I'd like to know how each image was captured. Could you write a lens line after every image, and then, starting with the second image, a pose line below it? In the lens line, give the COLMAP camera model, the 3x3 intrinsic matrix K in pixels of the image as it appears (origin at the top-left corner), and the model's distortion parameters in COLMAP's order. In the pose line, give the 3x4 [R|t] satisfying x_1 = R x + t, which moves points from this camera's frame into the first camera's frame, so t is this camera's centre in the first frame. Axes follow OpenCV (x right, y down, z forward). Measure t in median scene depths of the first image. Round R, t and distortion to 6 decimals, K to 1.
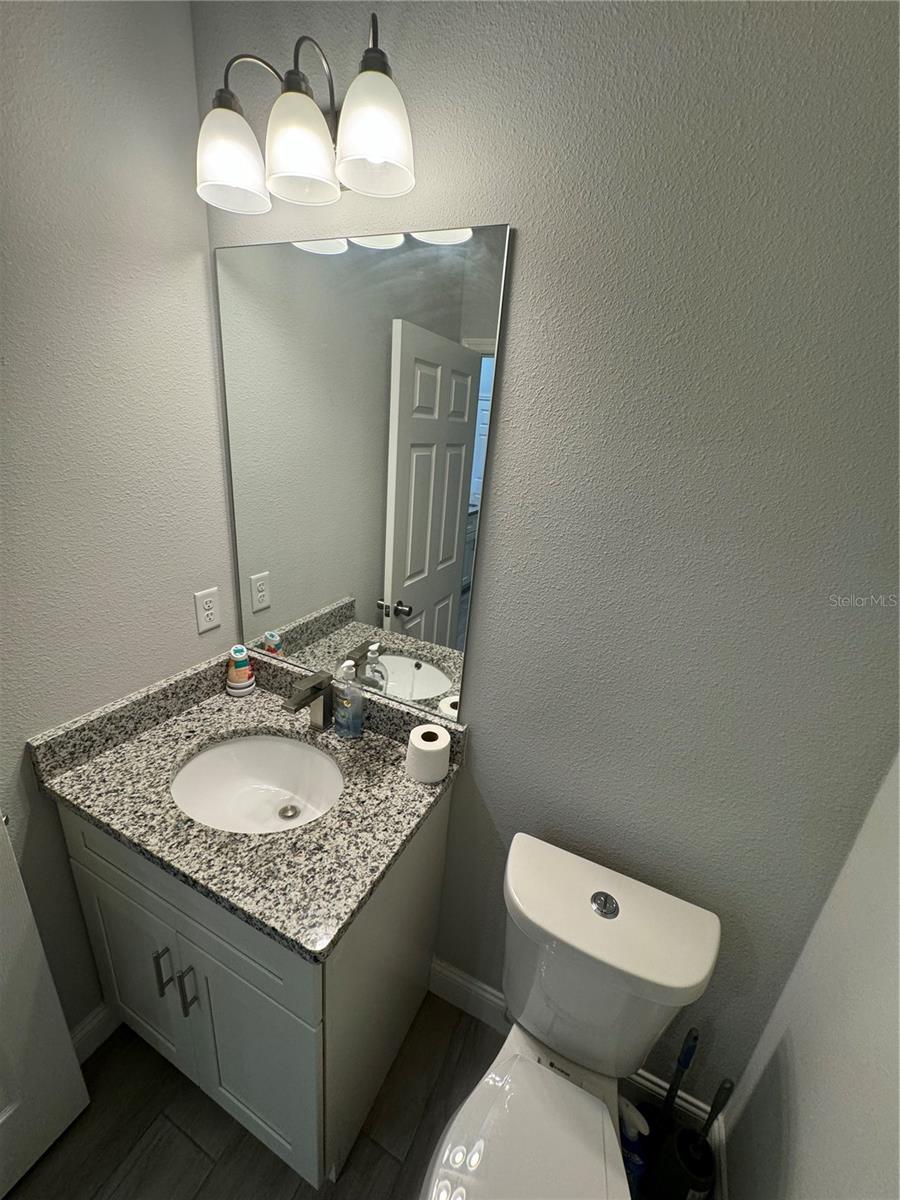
lens RADIAL K [[485.4, 0, 450.0], [0, 485.4, 600.0], [0, 0, 1]] dist [-0.018783, -0.000225]
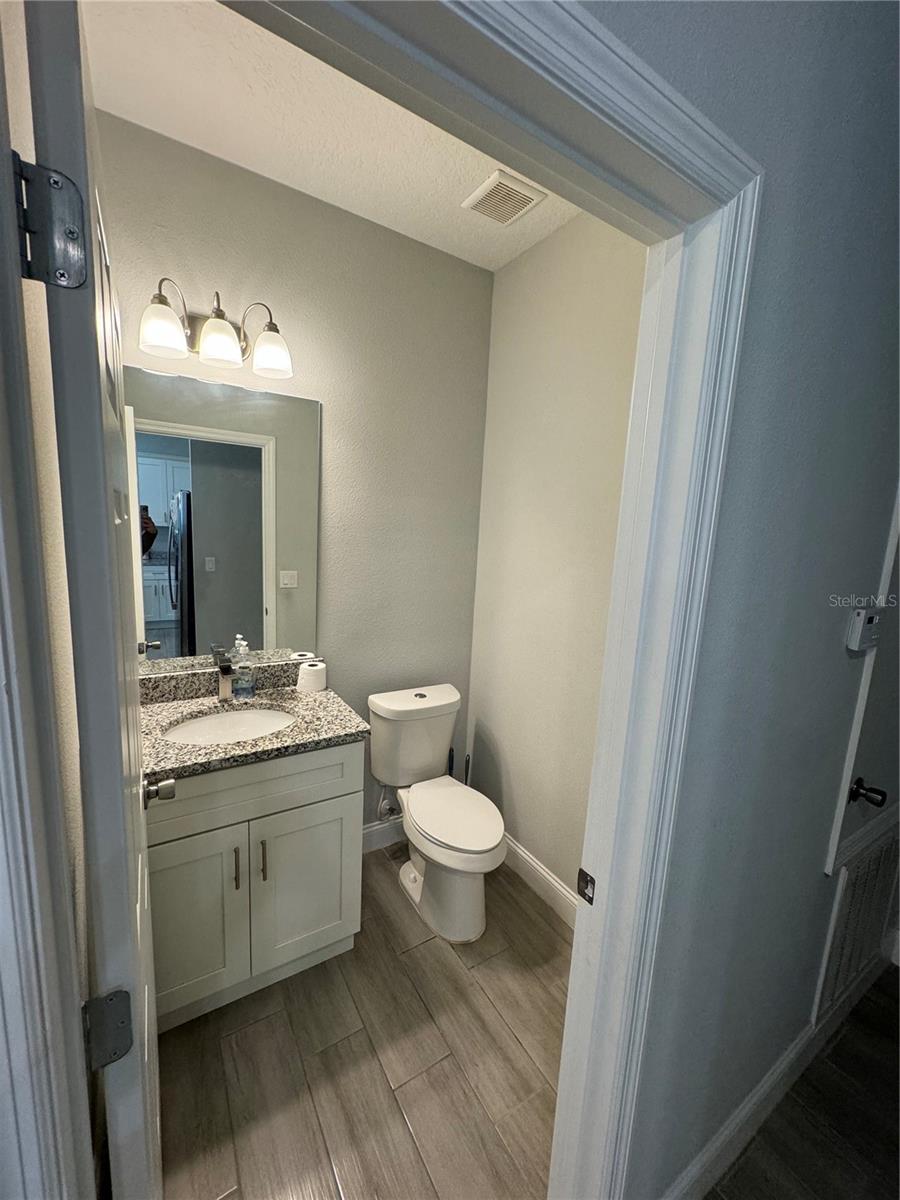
lens RADIAL K [[477.8, 0, 450.9], [0, 477.8, 600.4], [0, 0, 1]] dist [-0.003030, 0.000615]
pose [[0.534587, -0.176408, 0.826497, -1.207476], [0.277568, 0.960369, 0.025448, 0.161307], [-0.798231, 0.215805, 0.562366, -0.417520]]
